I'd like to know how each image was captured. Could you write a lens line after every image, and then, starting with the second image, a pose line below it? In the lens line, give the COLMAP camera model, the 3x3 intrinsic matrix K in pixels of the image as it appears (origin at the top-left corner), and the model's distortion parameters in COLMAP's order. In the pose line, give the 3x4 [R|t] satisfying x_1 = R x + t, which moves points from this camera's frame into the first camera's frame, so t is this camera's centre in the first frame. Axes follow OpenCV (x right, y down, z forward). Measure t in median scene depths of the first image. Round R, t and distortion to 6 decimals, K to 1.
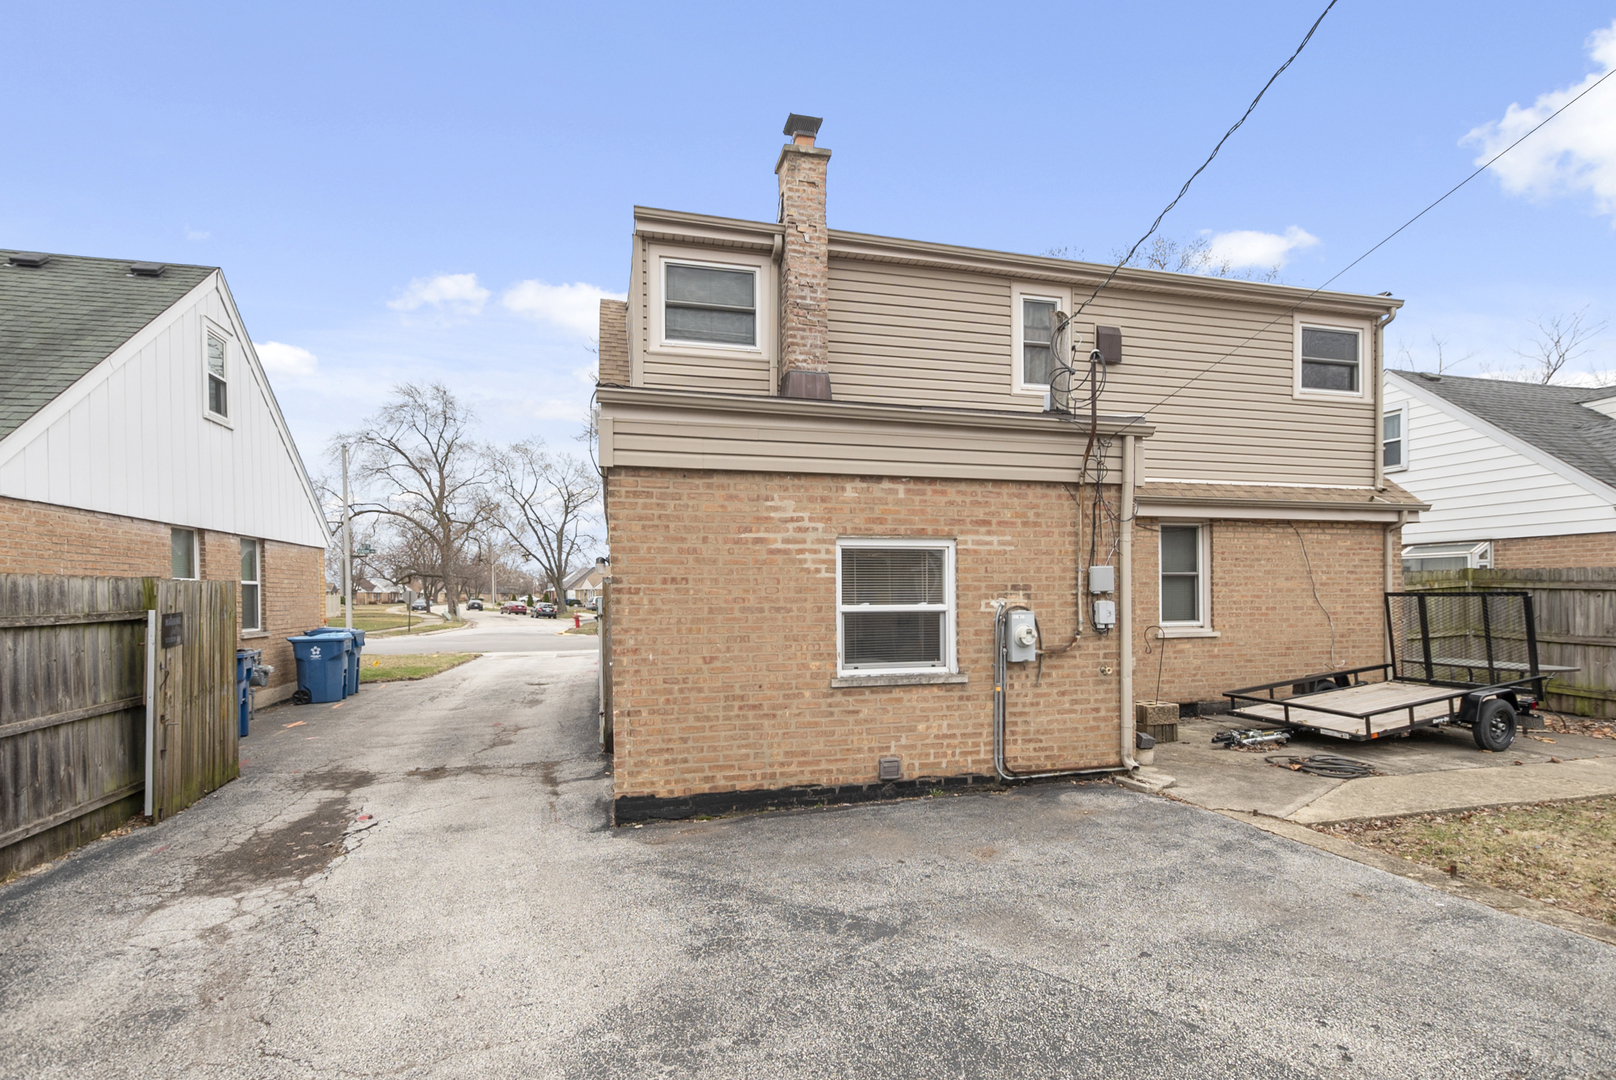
lens RADIAL K [[751.4, 0, 803.7], [0, 751.4, 594.7], [0, 0, 1]] dist [-0.001757, 0.000039]
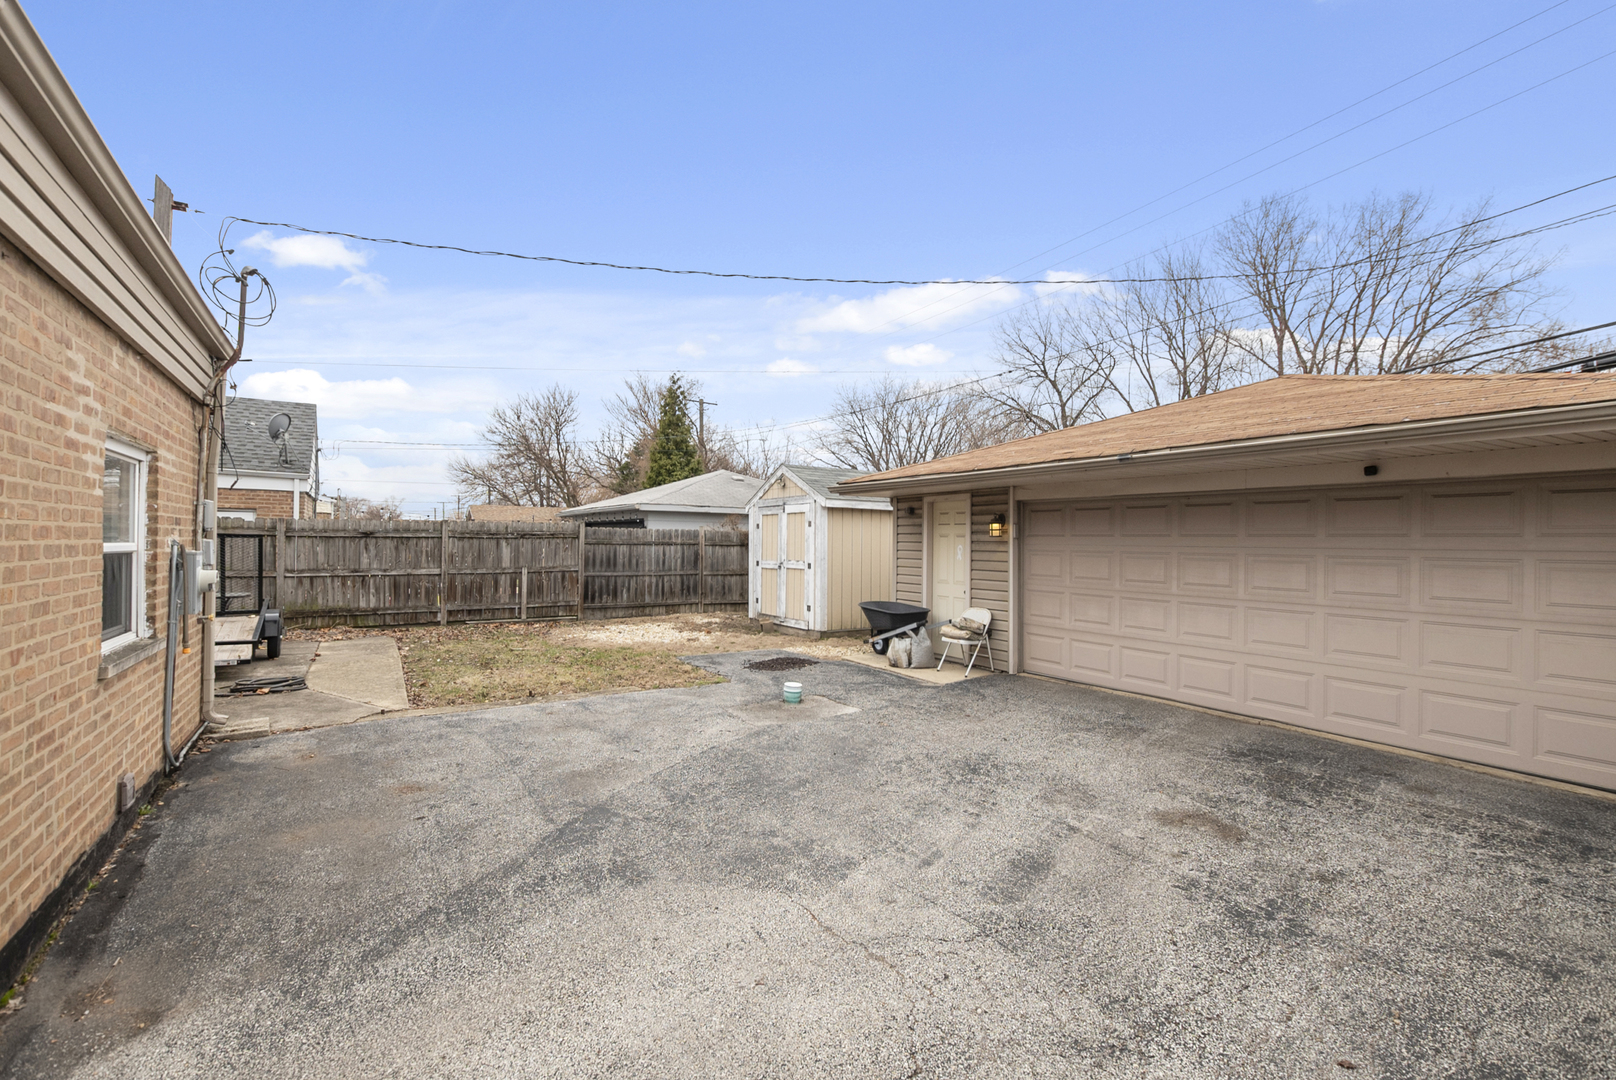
lens RADIAL K [[723.1, 0, 808.8], [0, 723.1, 540.1], [0, 0, 1]] dist [0.000502, 0.000041]
pose [[-0.302975, 0.006363, 0.952977, -1.049707], [-0.009919, 0.999902, -0.009830, 0.018002], [-0.952947, -0.012431, -0.302882, 0.982396]]
